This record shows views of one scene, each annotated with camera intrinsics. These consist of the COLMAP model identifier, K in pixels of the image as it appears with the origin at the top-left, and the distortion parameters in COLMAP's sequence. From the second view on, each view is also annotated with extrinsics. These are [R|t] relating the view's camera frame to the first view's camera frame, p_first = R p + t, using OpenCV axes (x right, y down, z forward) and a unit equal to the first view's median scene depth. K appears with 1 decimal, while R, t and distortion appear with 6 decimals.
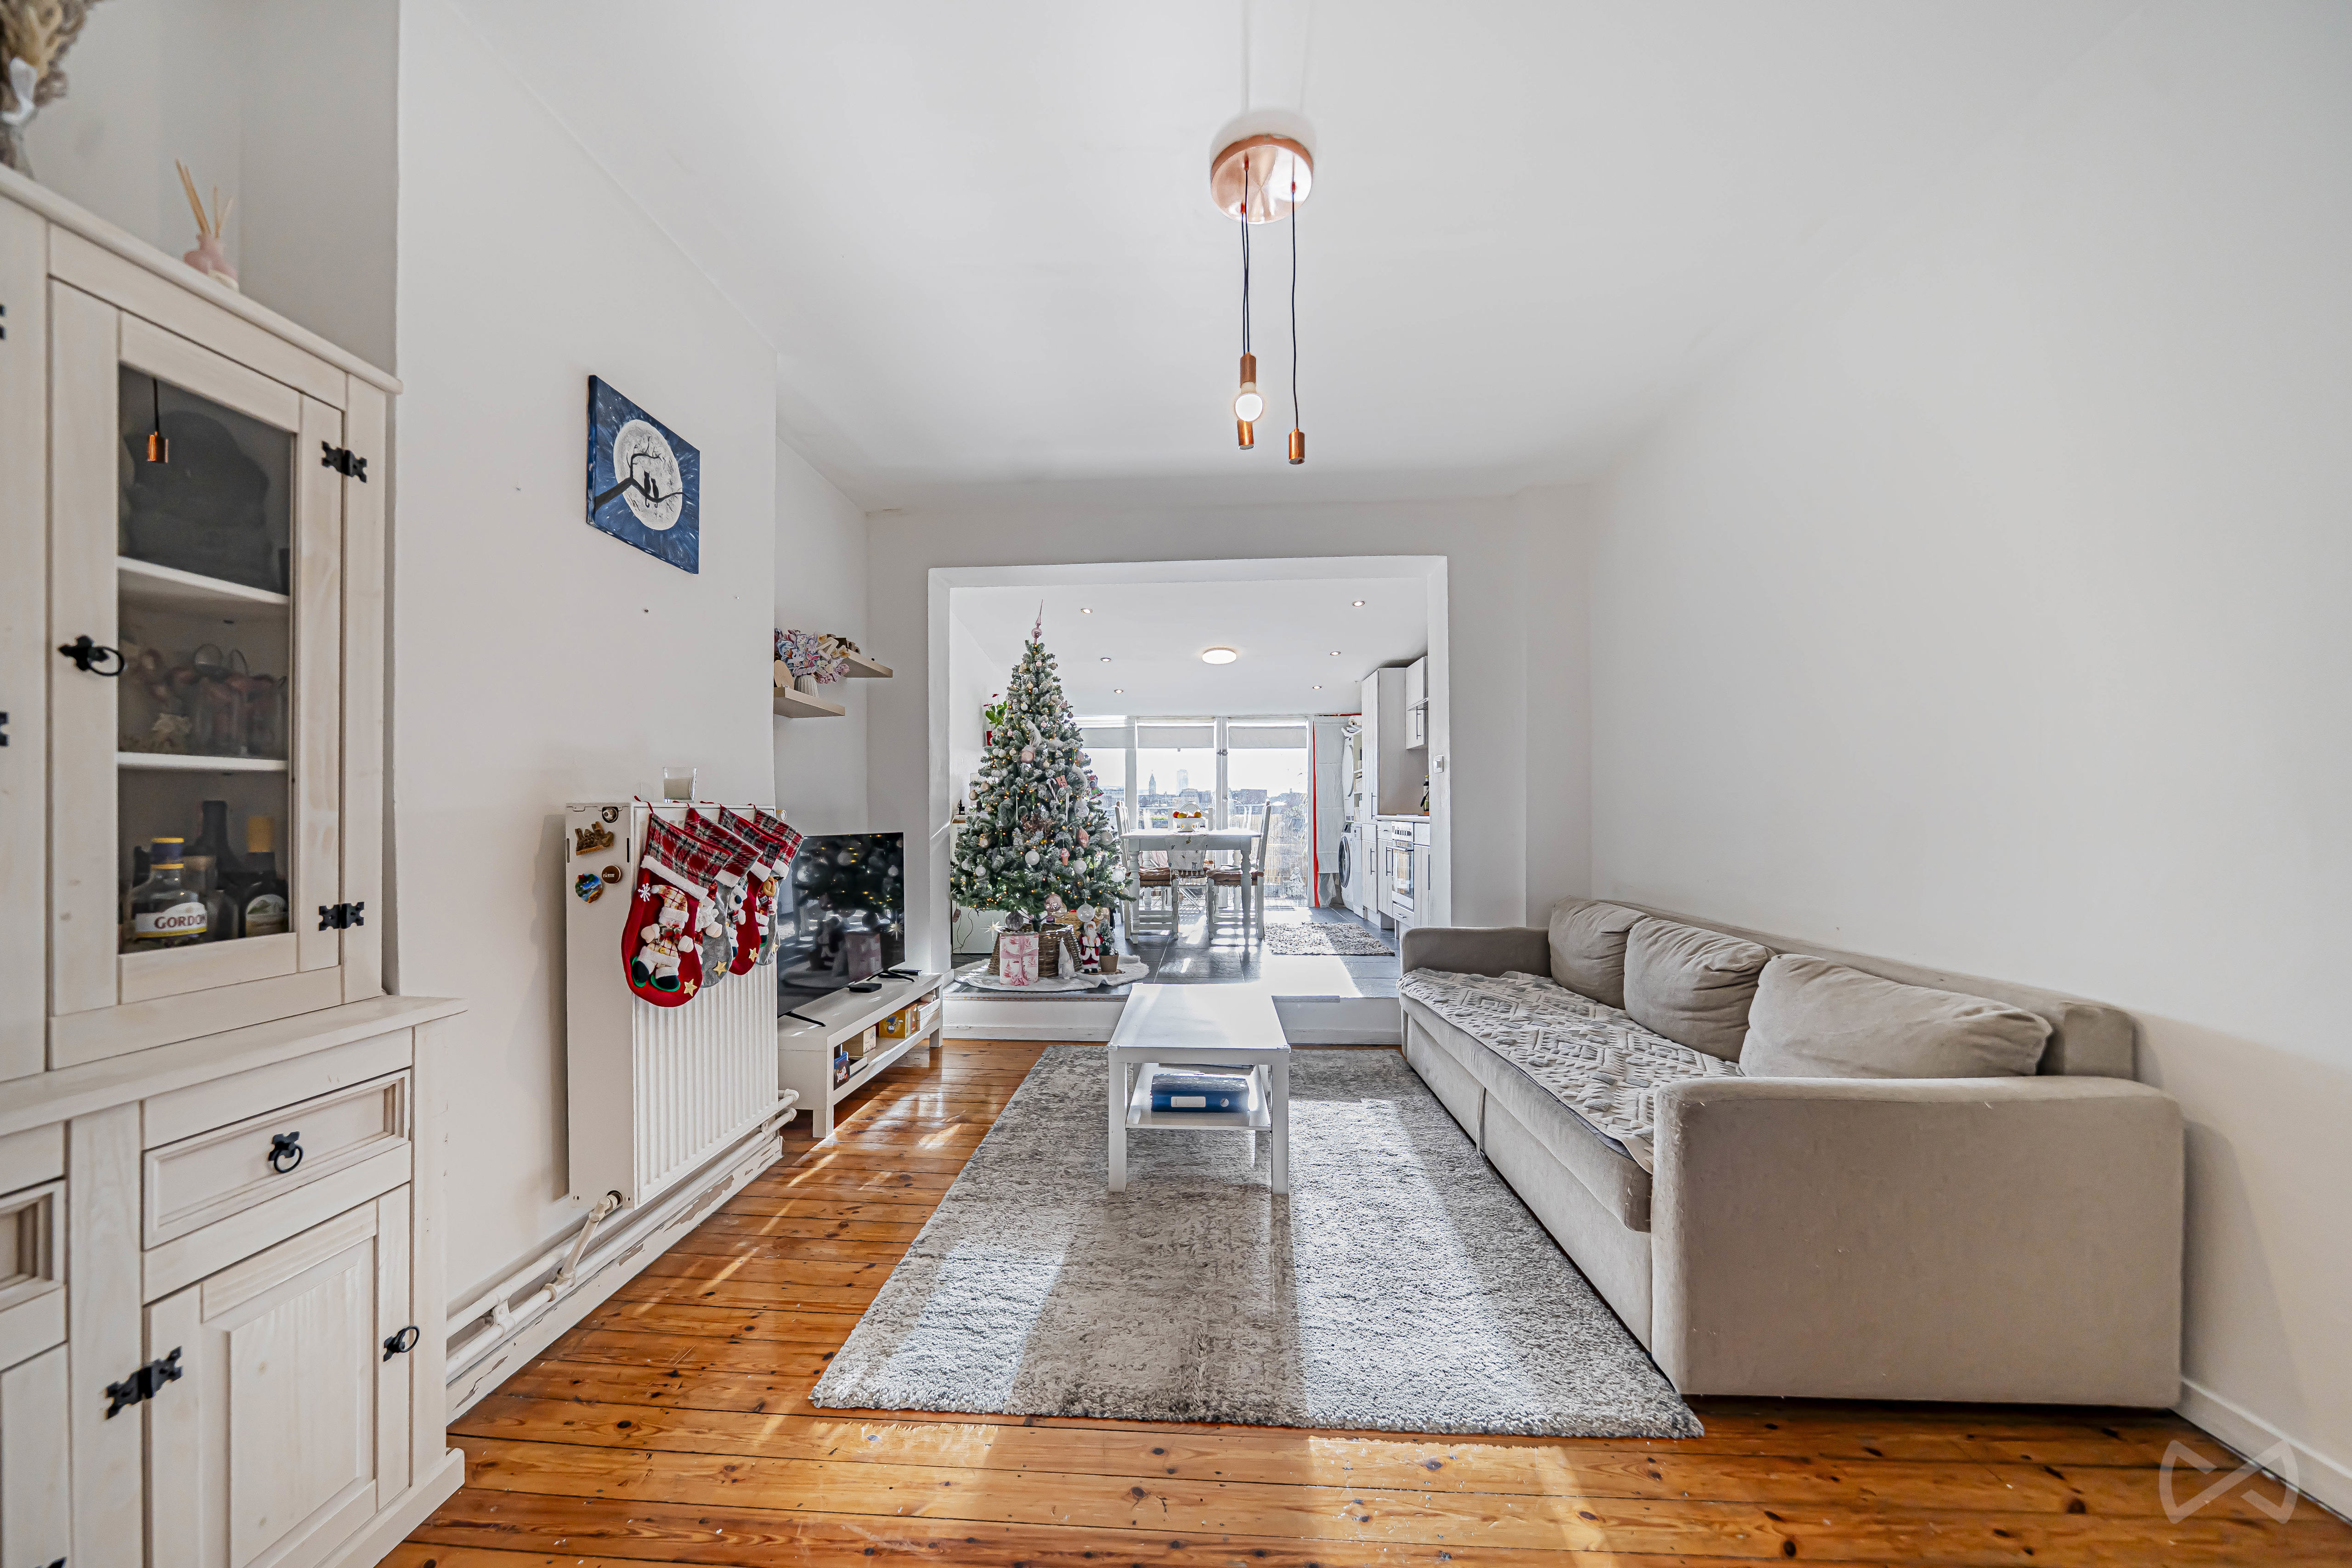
lens RADIAL K [[804.7, 0, 1162.3], [0, 804.7, 807.8], [0, 0, 1]] dist [-0.005467, 0.000336]
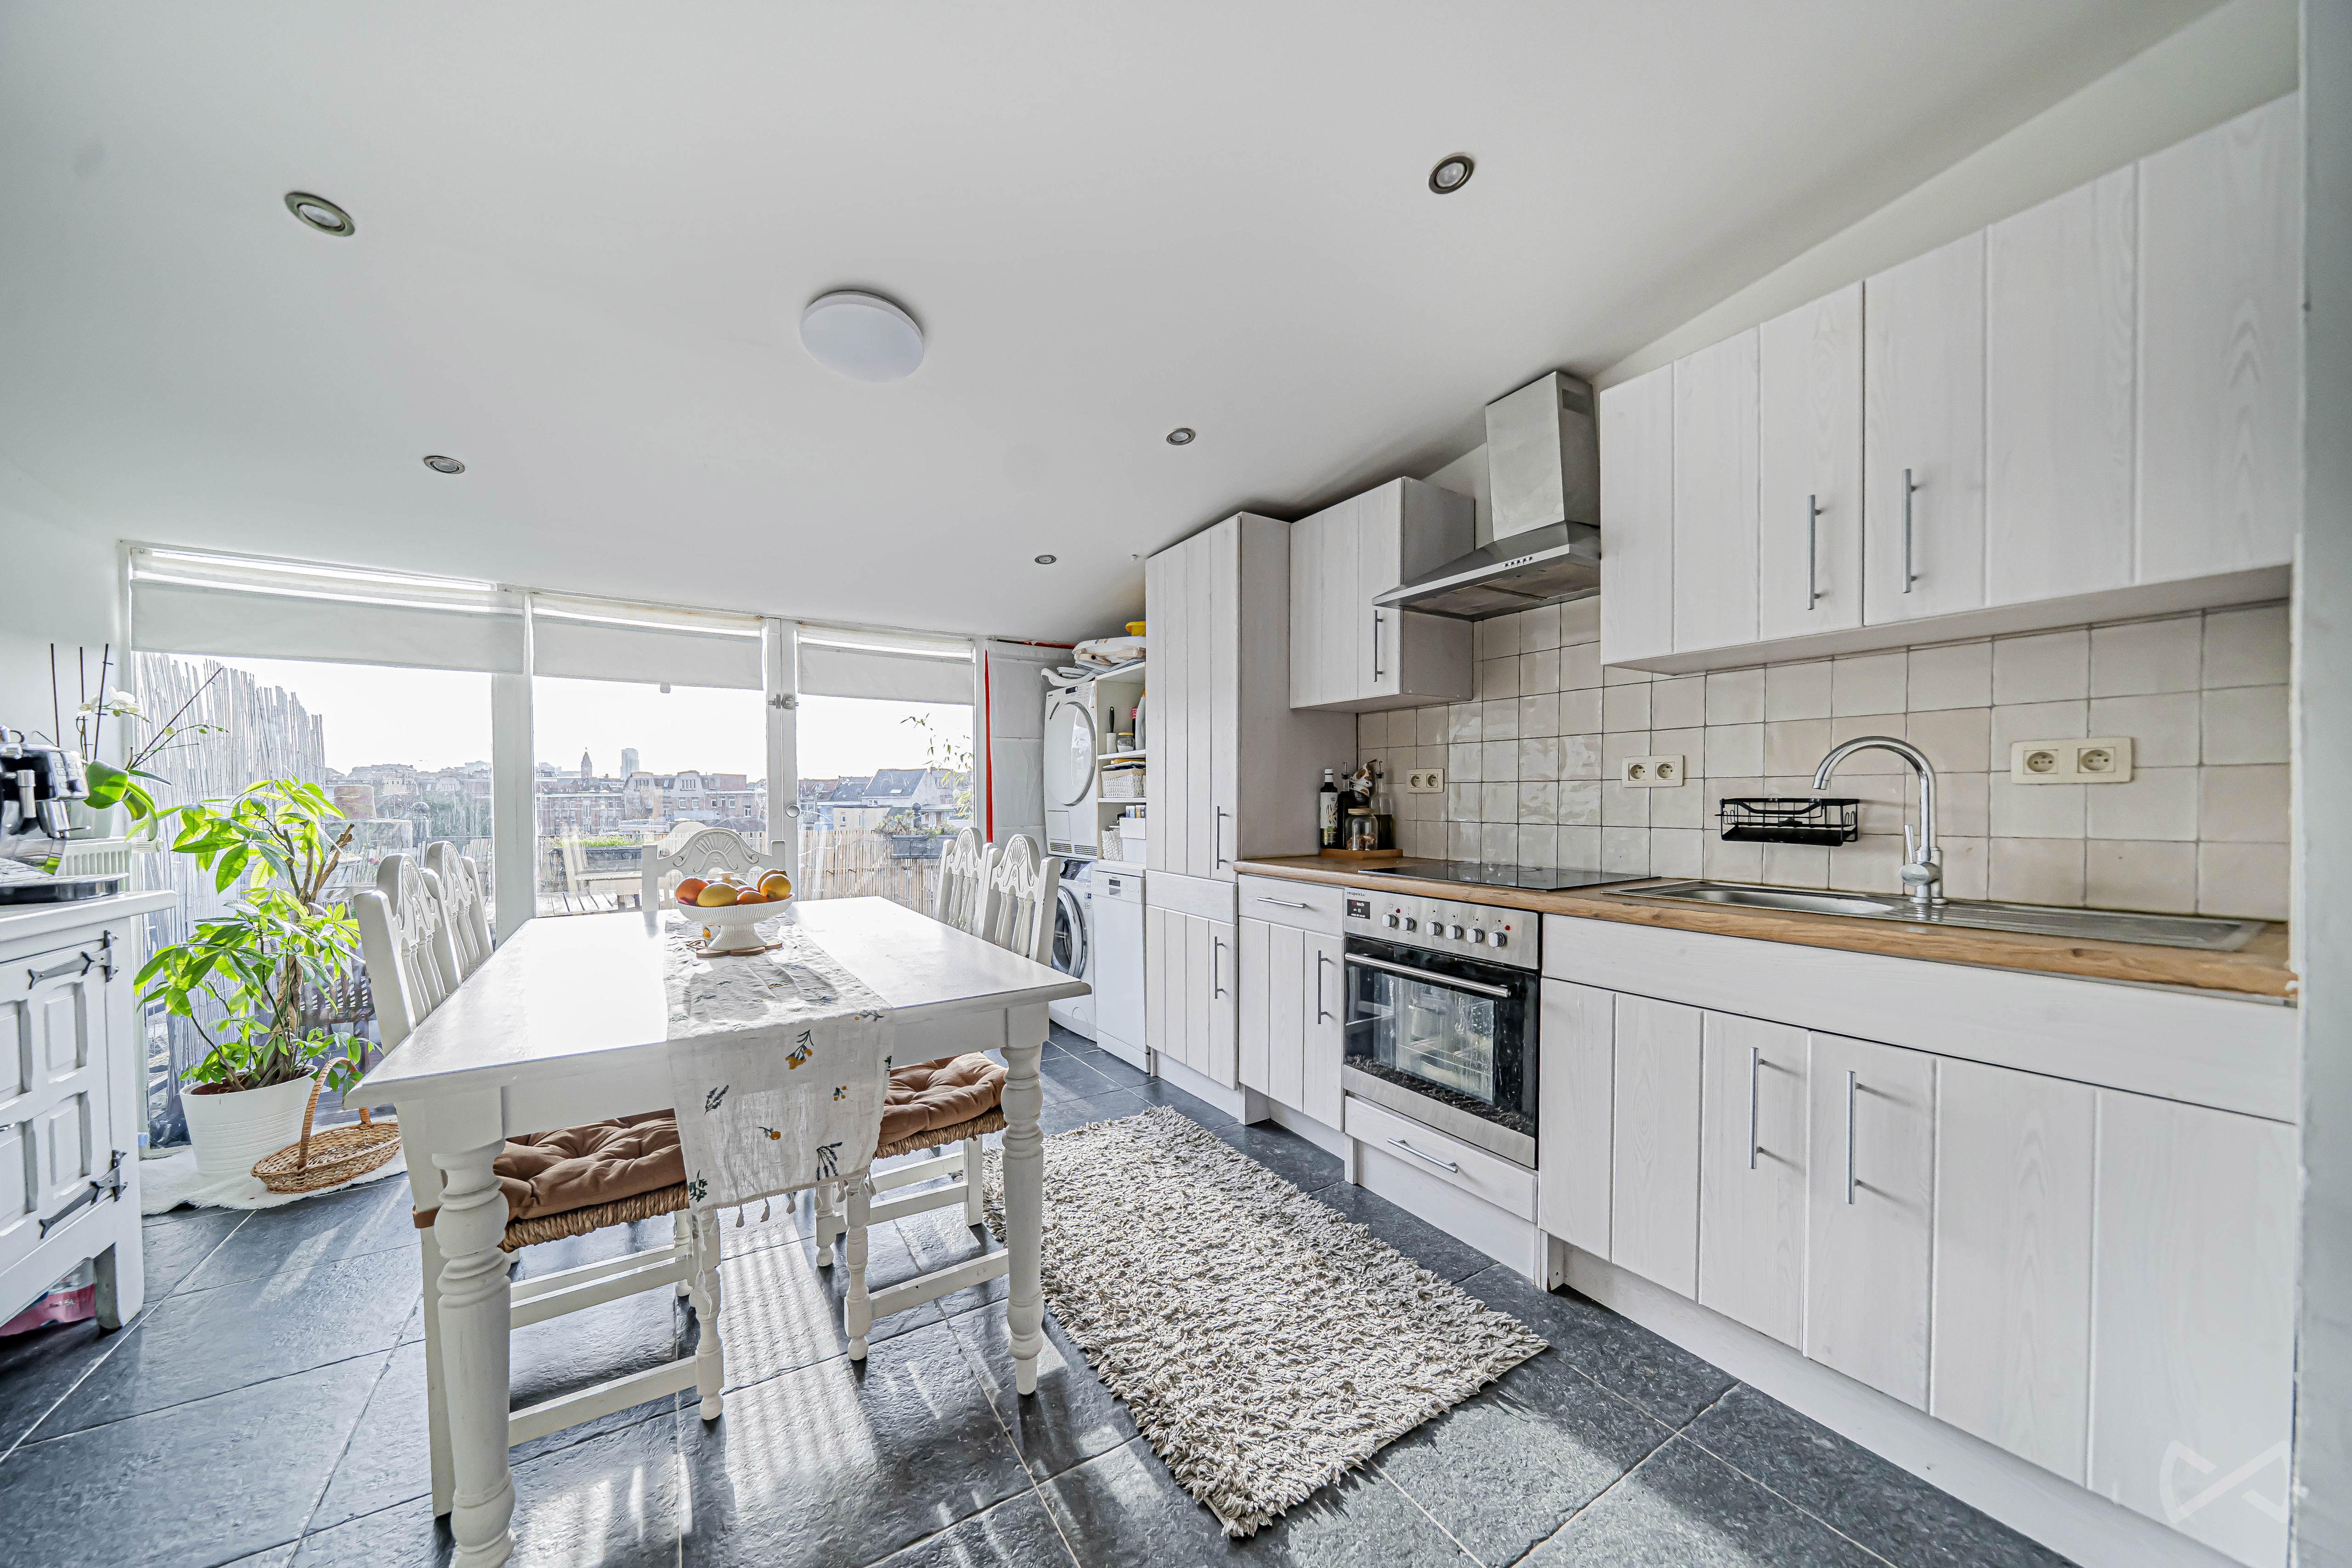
lens RADIAL K [[804.8, 0, 1162.3], [0, 804.8, 807.8], [0, 0, 1]] dist [-0.005467, 0.000336]
pose [[0.820208, -0.004711, 0.572046, -0.005401], [-0.002775, 0.999922, 0.012213, -0.017601], [-0.572058, -0.011605, 0.820131, 0.534393]]
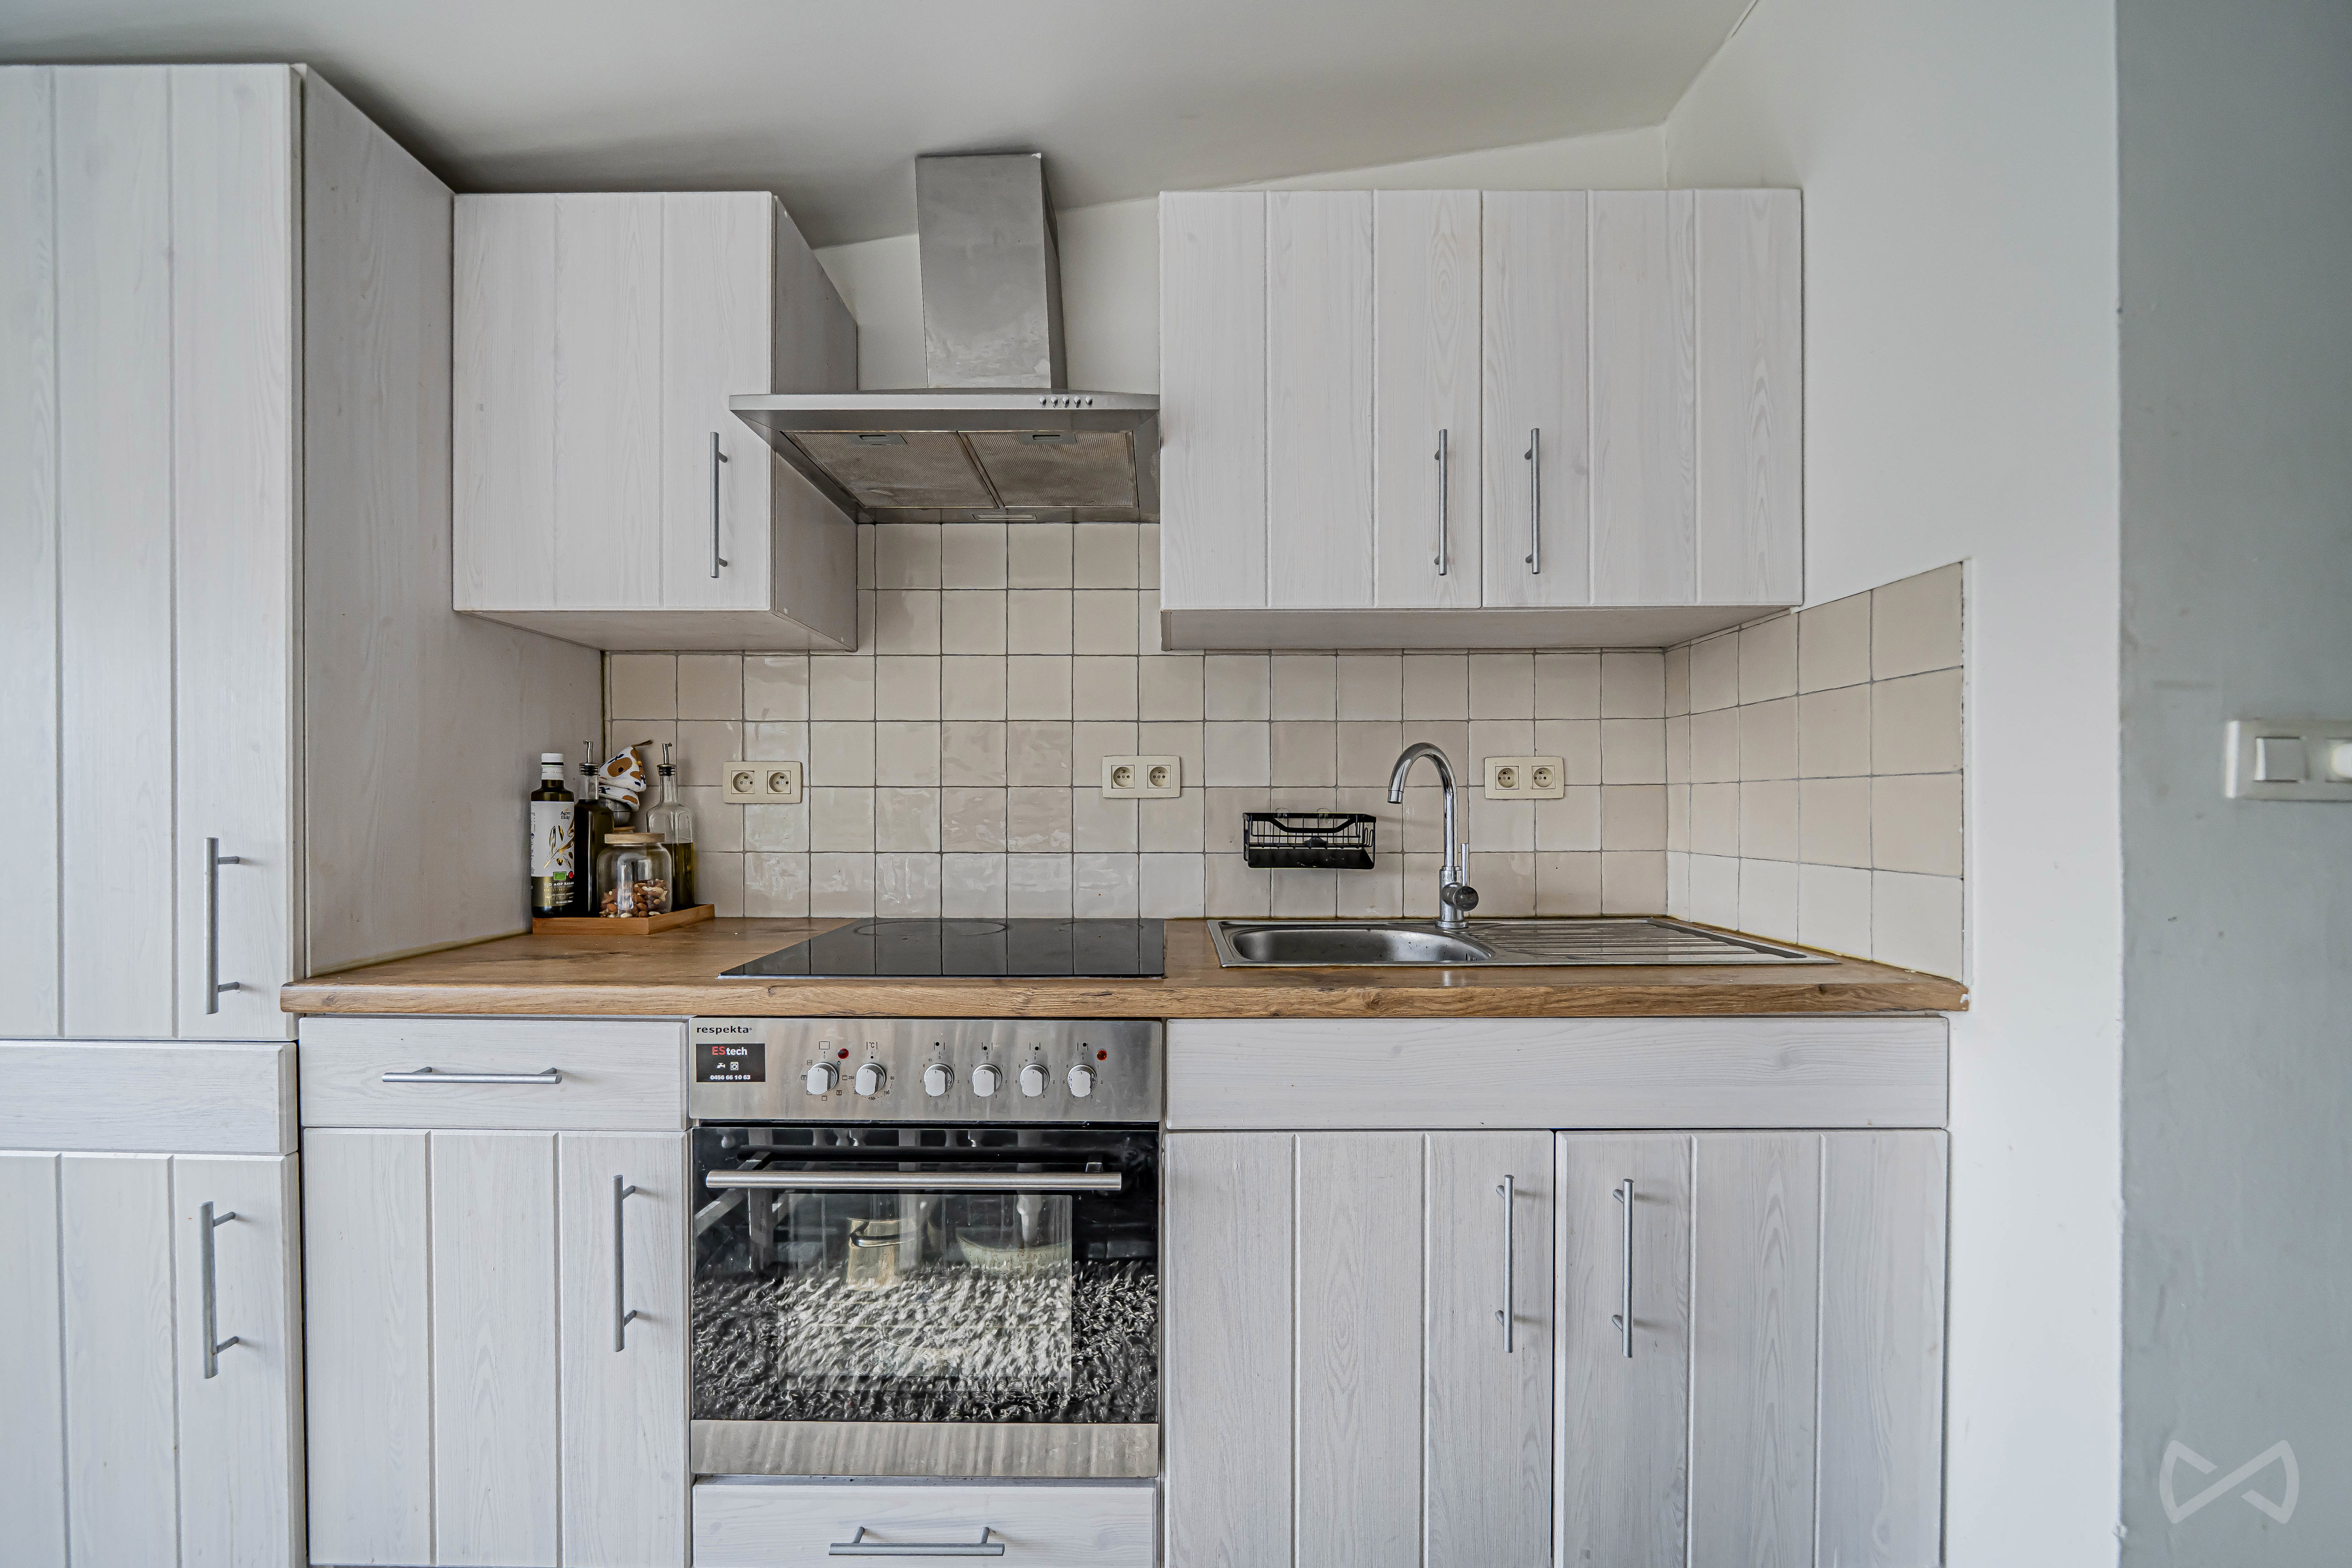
lens RADIAL K [[804.8, 0, 1162.3], [0, 804.8, 807.8], [0, 0, 1]] dist [-0.005467, 0.000336]
pose [[-0.040603, 0.000314, 0.999175, 0.082300], [-0.001591, 0.999999, -0.000379, -0.019116], [-0.999174, -0.001605, -0.040602, 0.662349]]
